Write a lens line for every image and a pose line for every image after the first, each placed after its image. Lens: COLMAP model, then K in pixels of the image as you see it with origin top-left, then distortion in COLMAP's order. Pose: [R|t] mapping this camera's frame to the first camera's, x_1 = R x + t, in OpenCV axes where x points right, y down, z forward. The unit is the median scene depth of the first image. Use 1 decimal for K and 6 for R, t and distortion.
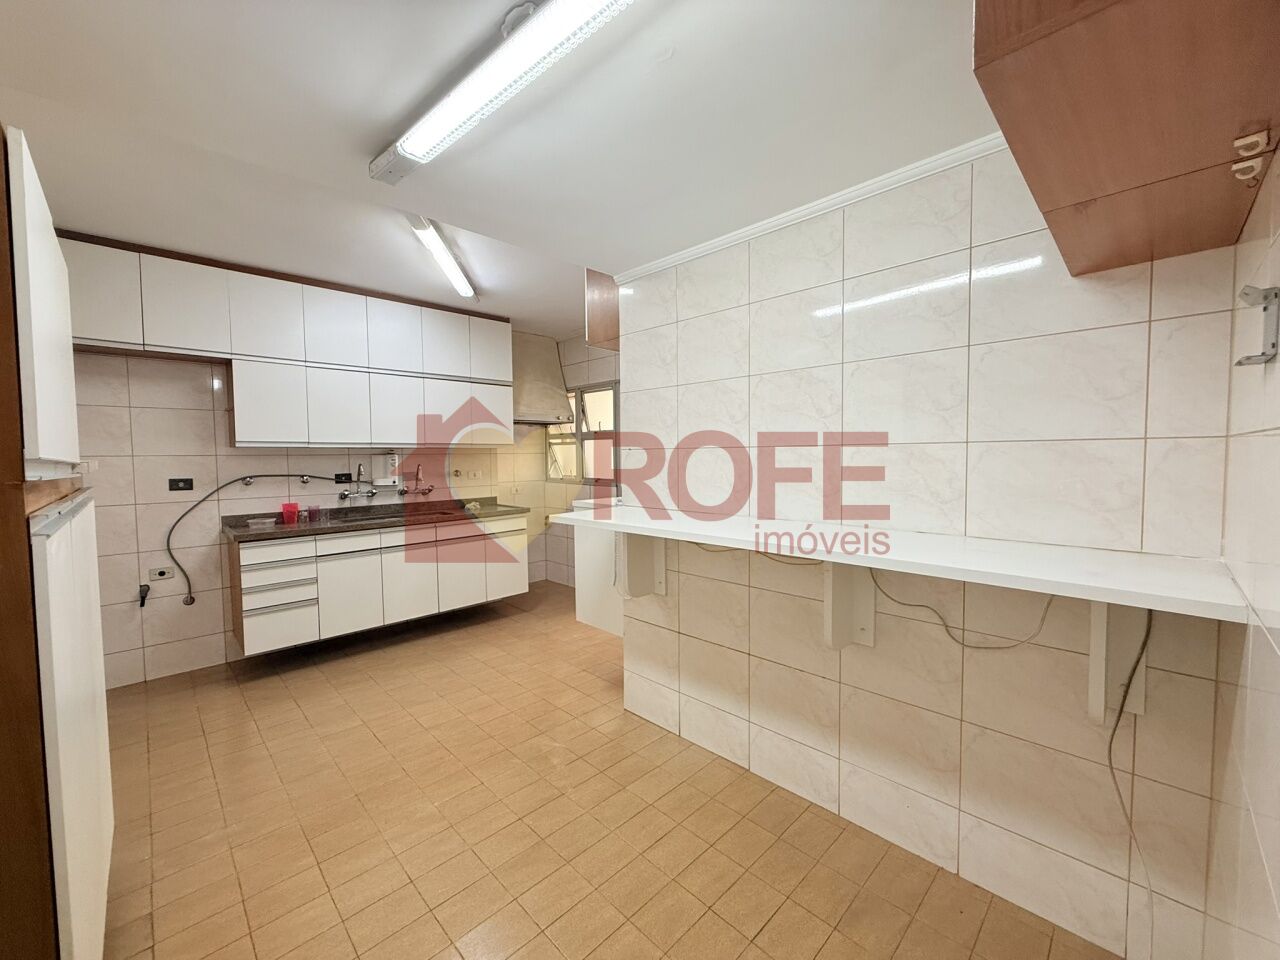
lens RADIAL K [[508.6, 0, 635.9], [0, 508.6, 479.6], [0, 0, 1]] dist [-0.001634, 0.000260]
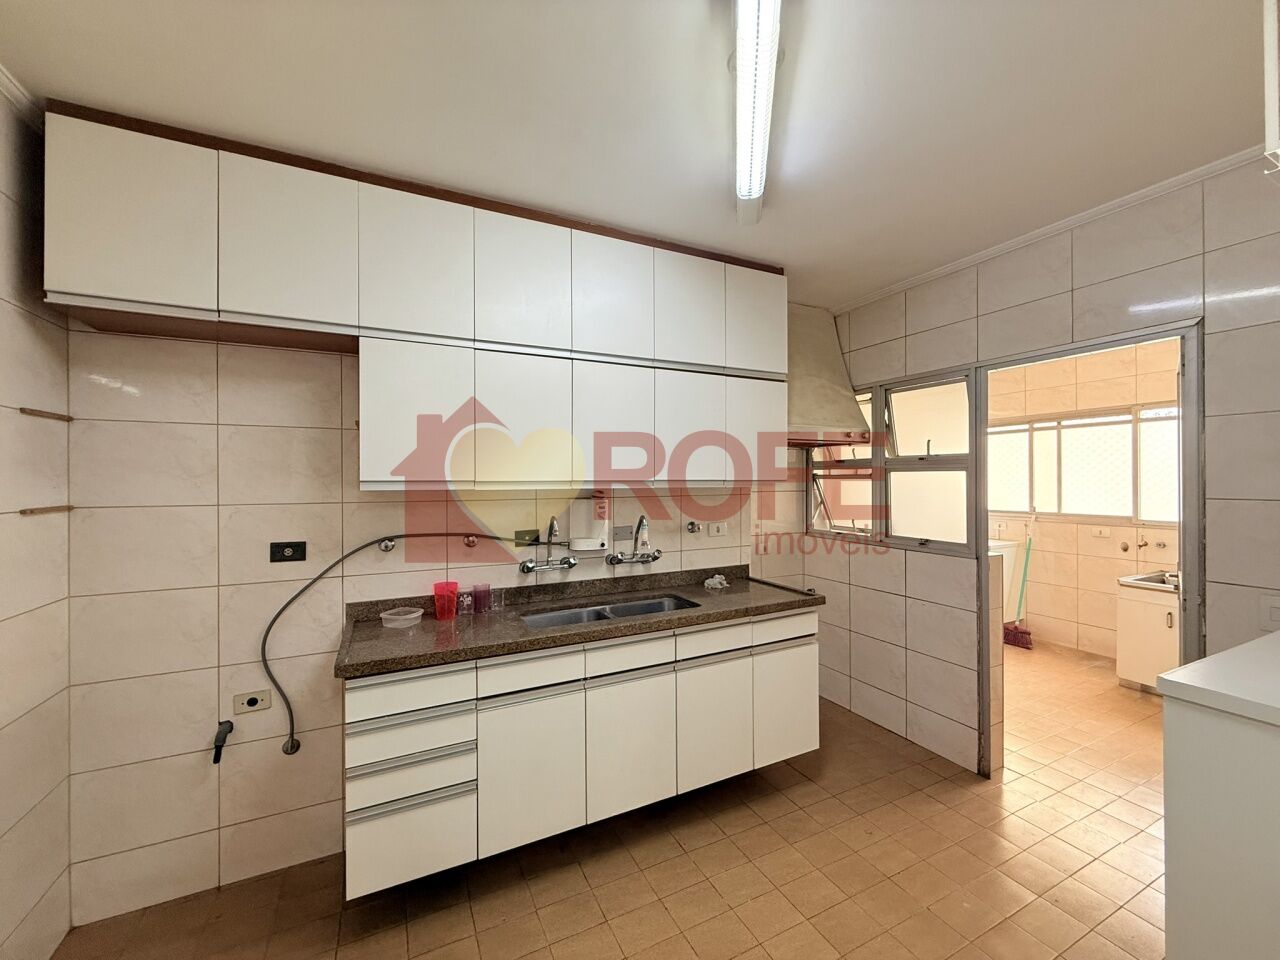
lens RADIAL K [[511.5, 0, 636.3], [0, 511.5, 479.7], [0, 0, 1]] dist [-0.000664, 0.000614]
pose [[0.951404, 0.004411, -0.307913, -0.281333], [-0.019532, 0.998749, -0.046043, -0.049733], [0.307324, 0.049819, 0.950300, 0.486639]]
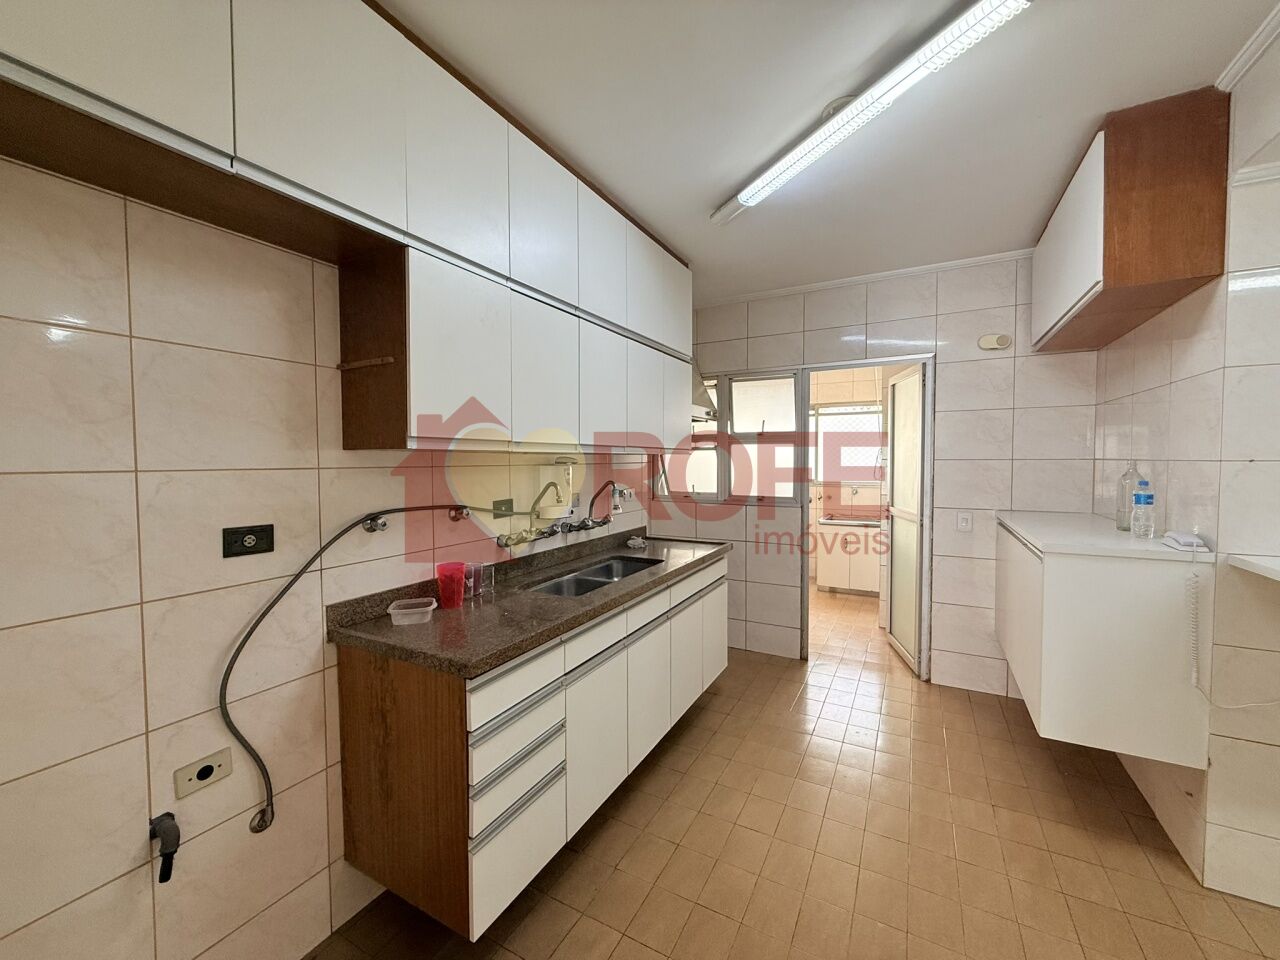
lens RADIAL K [[511.5, 0, 636.3], [0, 511.5, 479.7], [0, 0, 1]] dist [-0.000664, 0.000614]
pose [[0.956068, -0.006597, 0.293071, -0.640887], [0.010234, 0.999888, -0.010880, -0.027784], [-0.292966, 0.013401, 0.956029, 0.460900]]
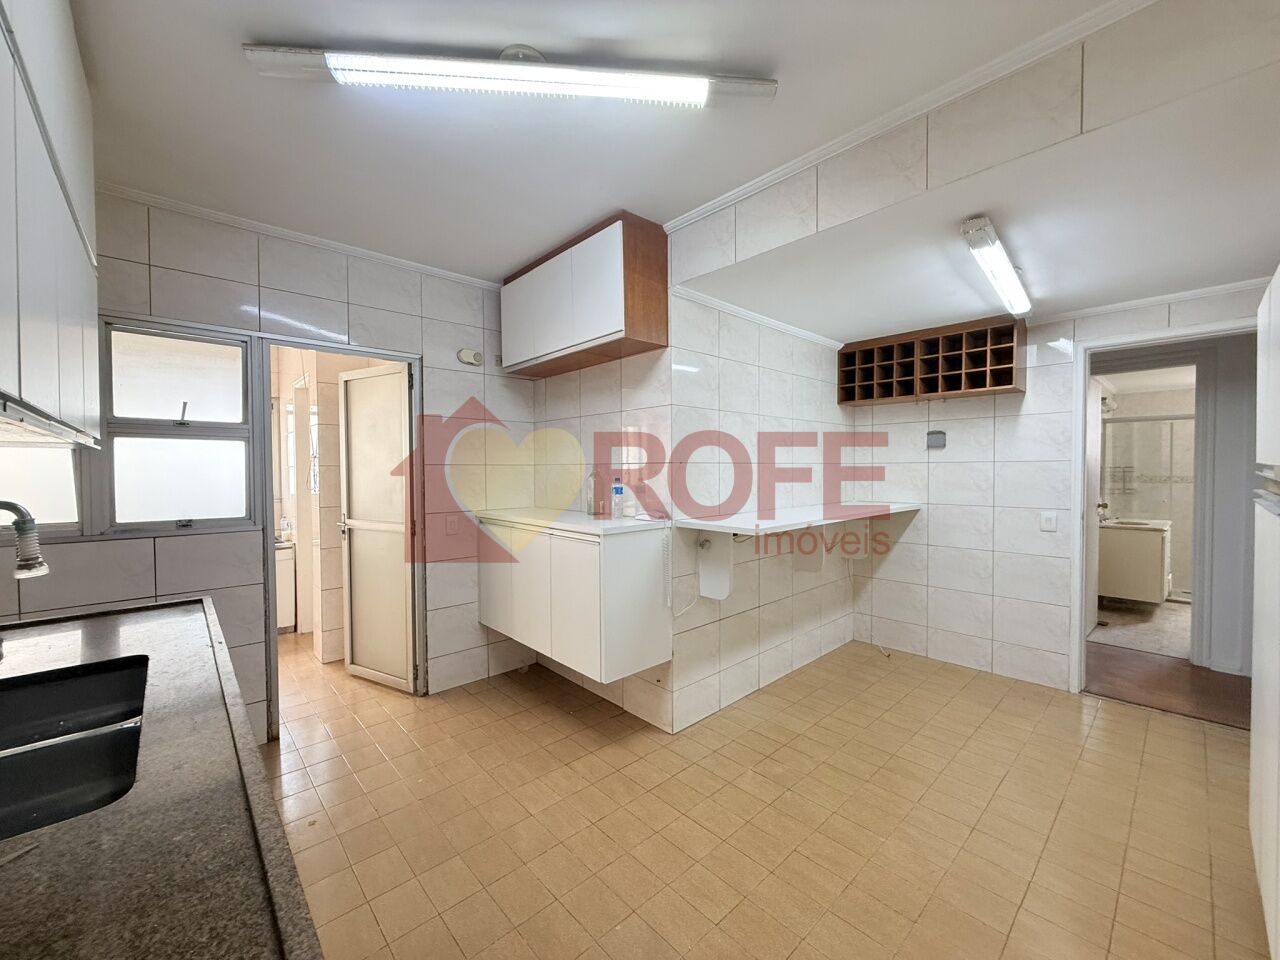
lens RADIAL K [[511.5, 0, 636.3], [0, 511.5, 479.7], [0, 0, 1]] dist [-0.000664, 0.000614]
pose [[0.029811, -0.012327, 0.999480, -0.738633], [0.054410, 0.998461, 0.010691, -0.030763], [-0.998074, 0.054063, 0.030436, 0.767449]]
